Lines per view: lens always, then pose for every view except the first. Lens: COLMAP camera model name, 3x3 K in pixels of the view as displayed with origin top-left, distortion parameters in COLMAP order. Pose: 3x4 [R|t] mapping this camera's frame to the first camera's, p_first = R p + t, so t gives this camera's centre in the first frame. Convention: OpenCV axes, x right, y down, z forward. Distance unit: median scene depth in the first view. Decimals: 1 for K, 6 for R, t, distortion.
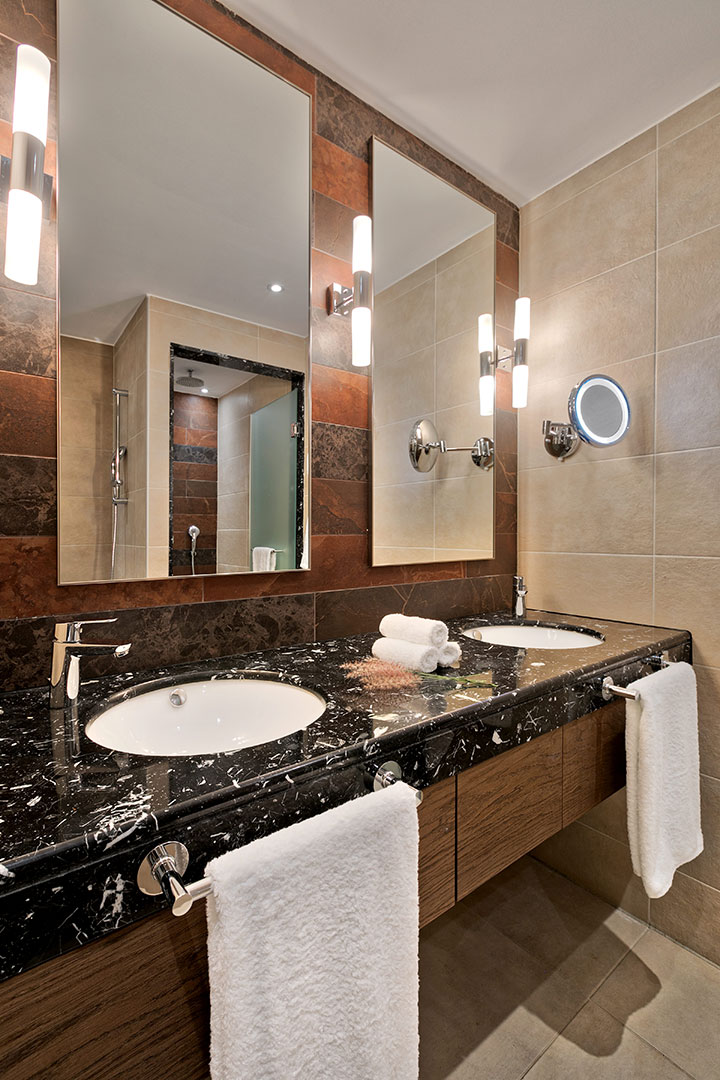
lens RADIAL K [[474.2, 0, 348.5], [0, 474.2, 535.8], [0, 0, 1]] dist [-0.000642, -0.000575]
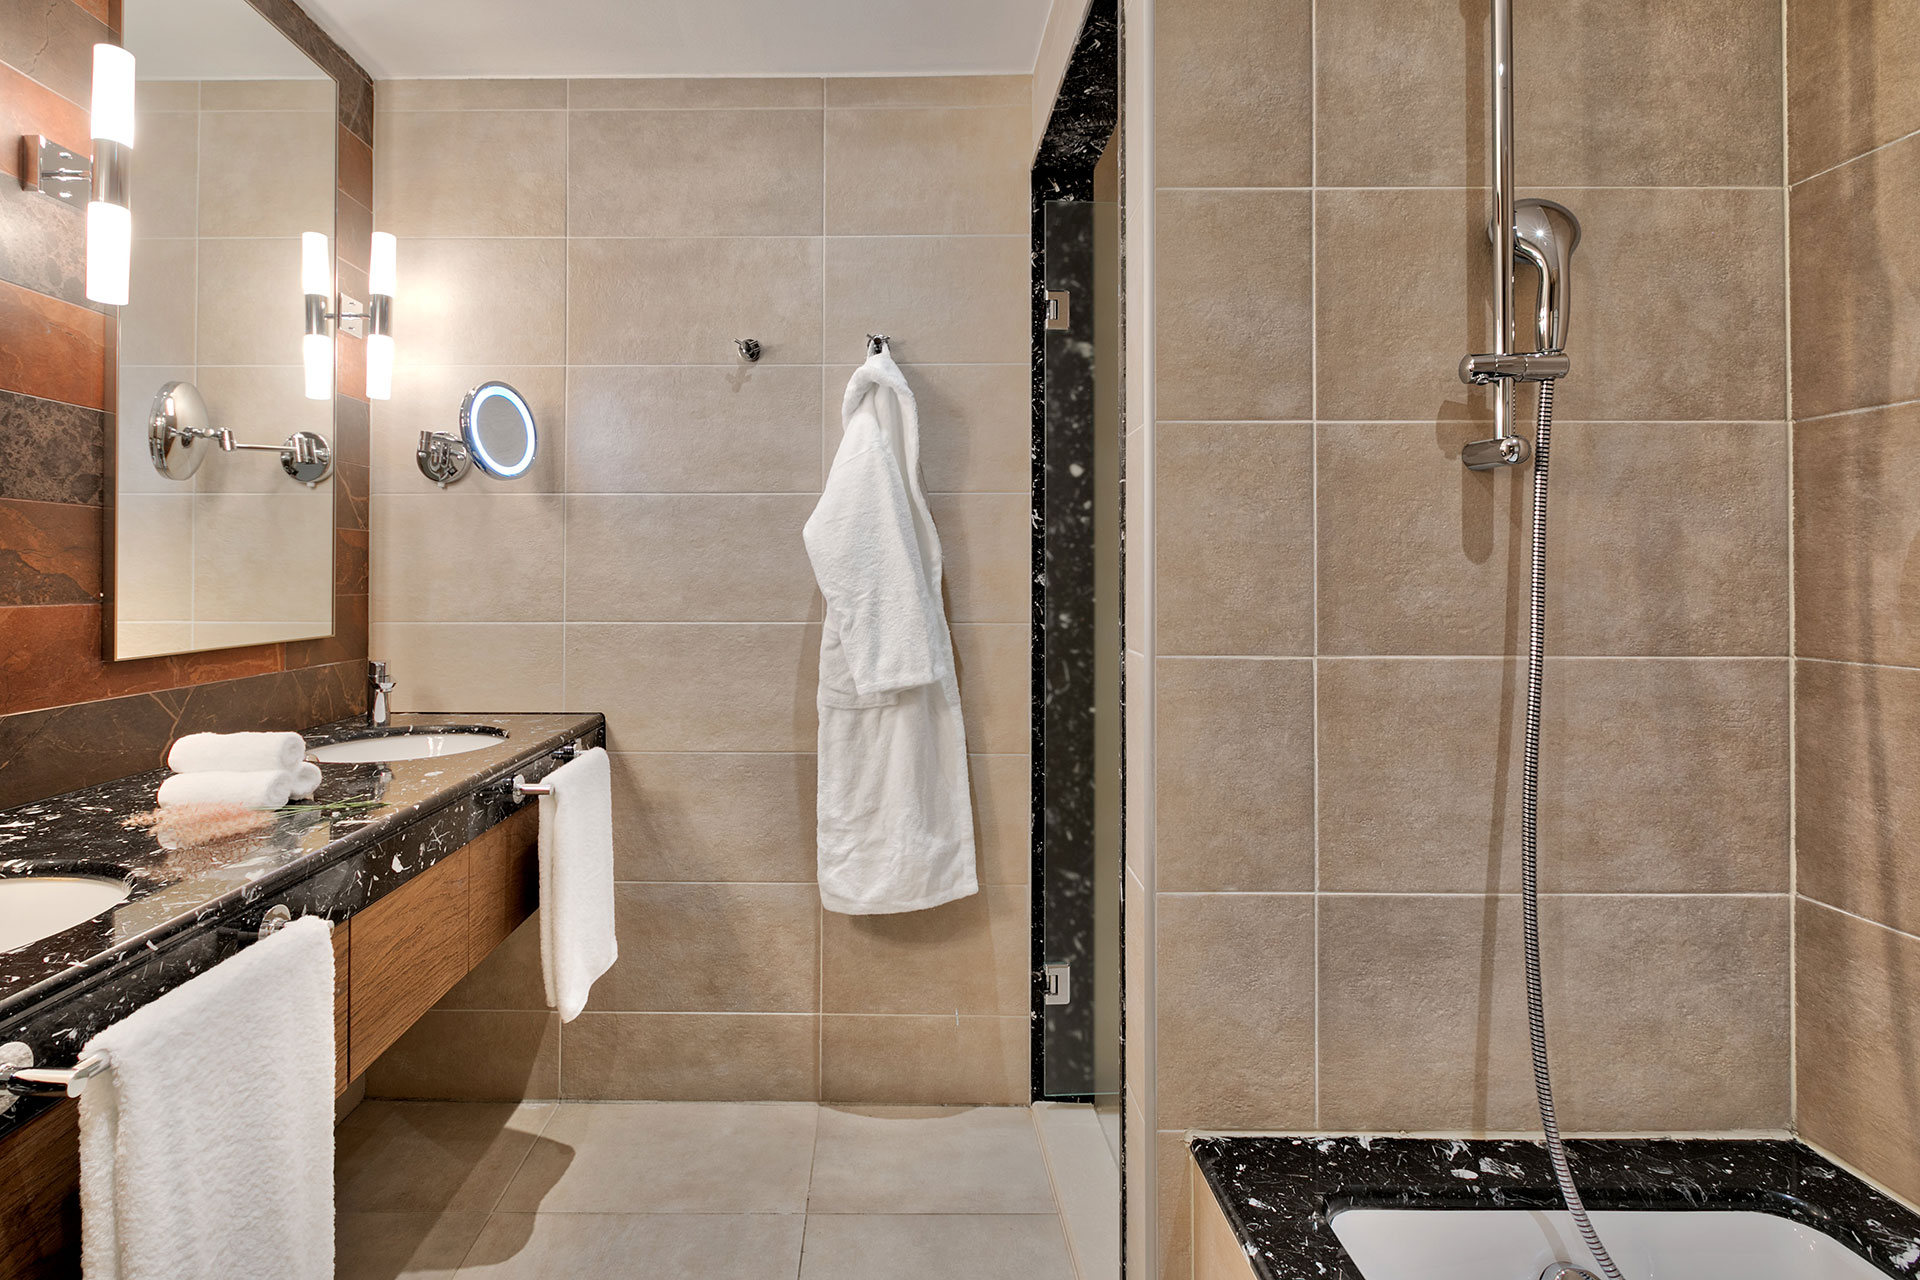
lens RADIAL K [[843.0, 0, 857.4], [0, 843.0, 587.4], [0, 0, 1]] dist [-0.000642, -0.000575]
pose [[0.606250, -0.001367, 0.795273, -0.211790], [0.001485, 0.999999, 0.000587, -0.020600], [-0.795273, 0.000825, 0.606251, -0.287369]]
